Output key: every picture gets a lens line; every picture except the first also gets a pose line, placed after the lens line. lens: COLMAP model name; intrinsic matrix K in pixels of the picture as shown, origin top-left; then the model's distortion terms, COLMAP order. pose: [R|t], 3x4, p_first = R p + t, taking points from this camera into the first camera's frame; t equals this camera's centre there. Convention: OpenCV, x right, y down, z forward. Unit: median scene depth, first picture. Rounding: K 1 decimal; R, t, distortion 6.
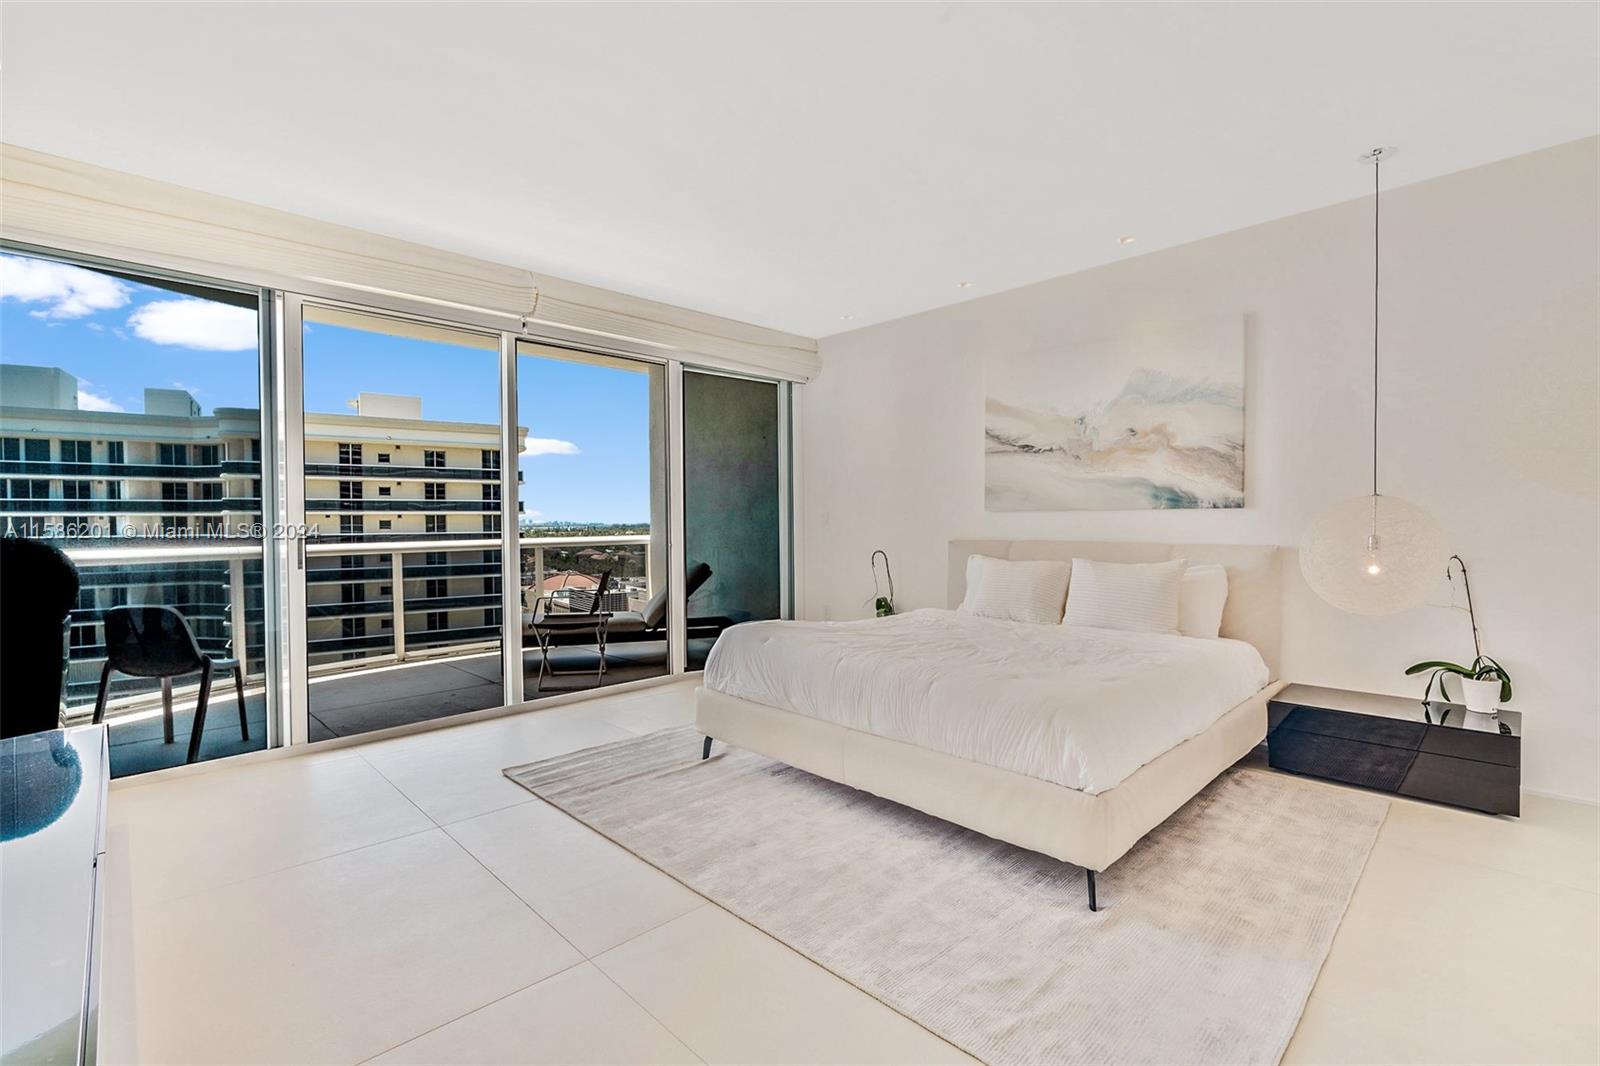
lens RADIAL K [[723.6, 0, 816.7], [0, 723.6, 542.5], [0, 0, 1]] dist [-0.010579, 0.001837]
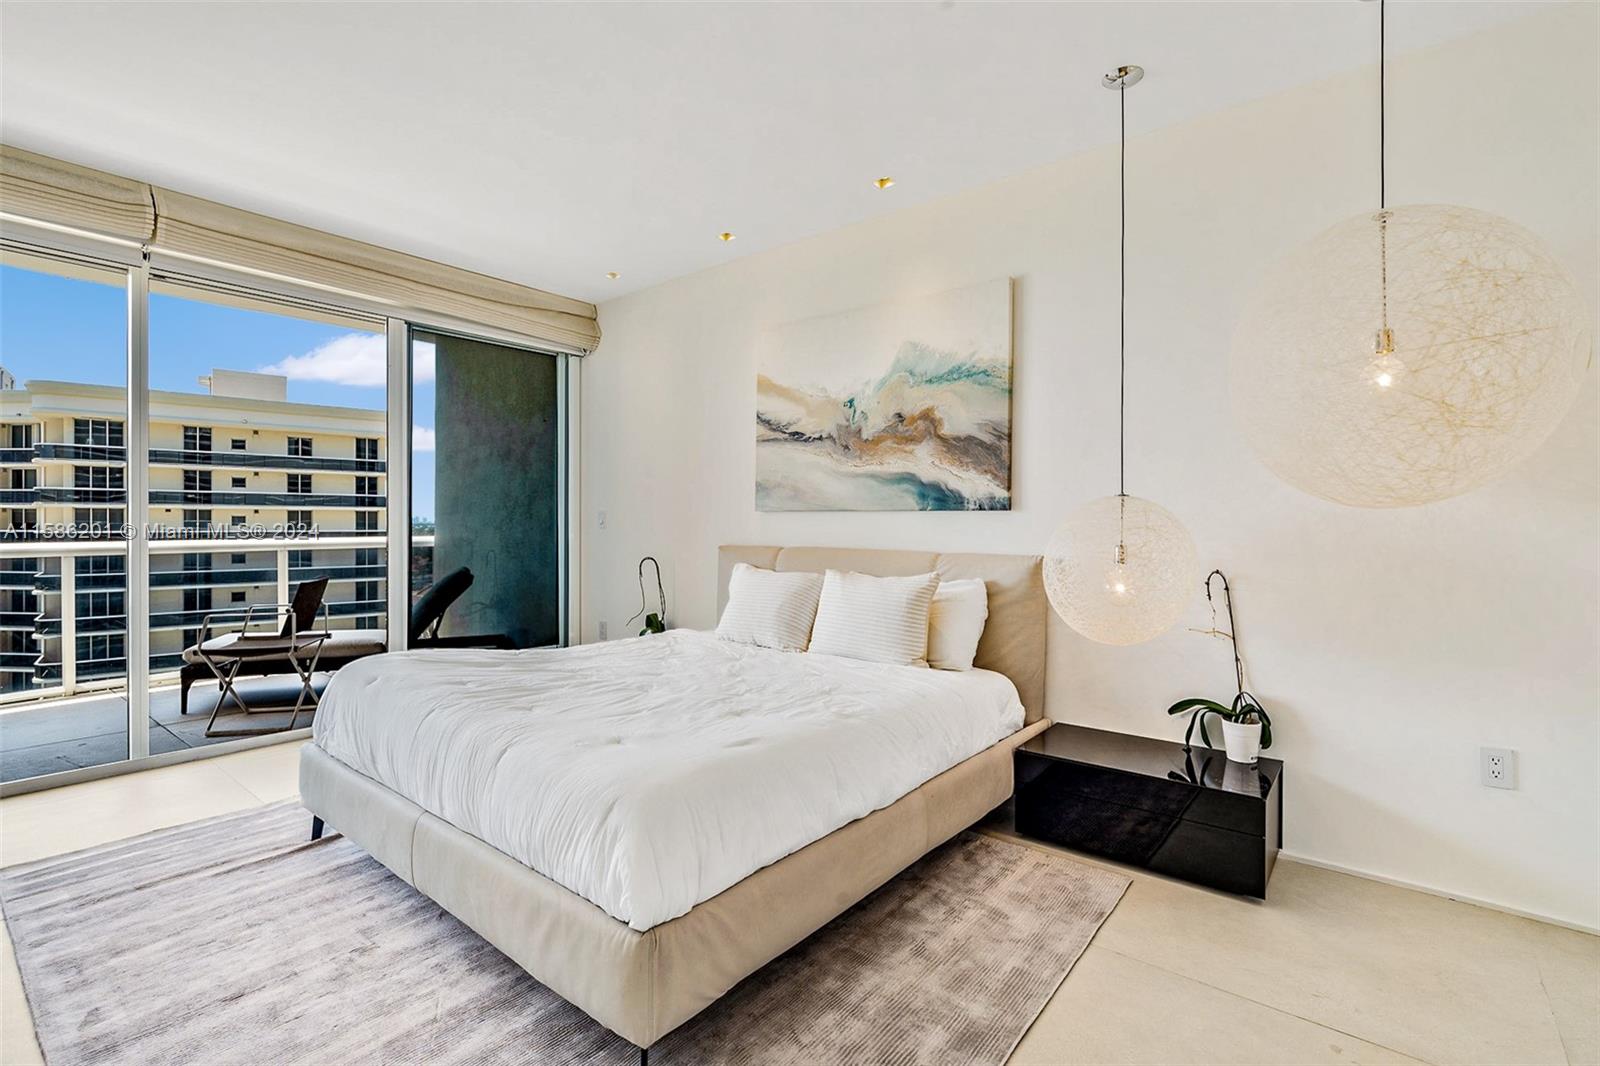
lens RADIAL K [[723.6, 0, 885.8], [0, 723.6, 536.3], [0, 0, 1]] dist [-0.010579, 0.001837]
pose [[0.989628, 0.008579, 0.143396, 0.302227], [-0.006938, 0.999905, -0.011944, -0.006302], [-0.143485, 0.010826, 0.989593, 0.179439]]
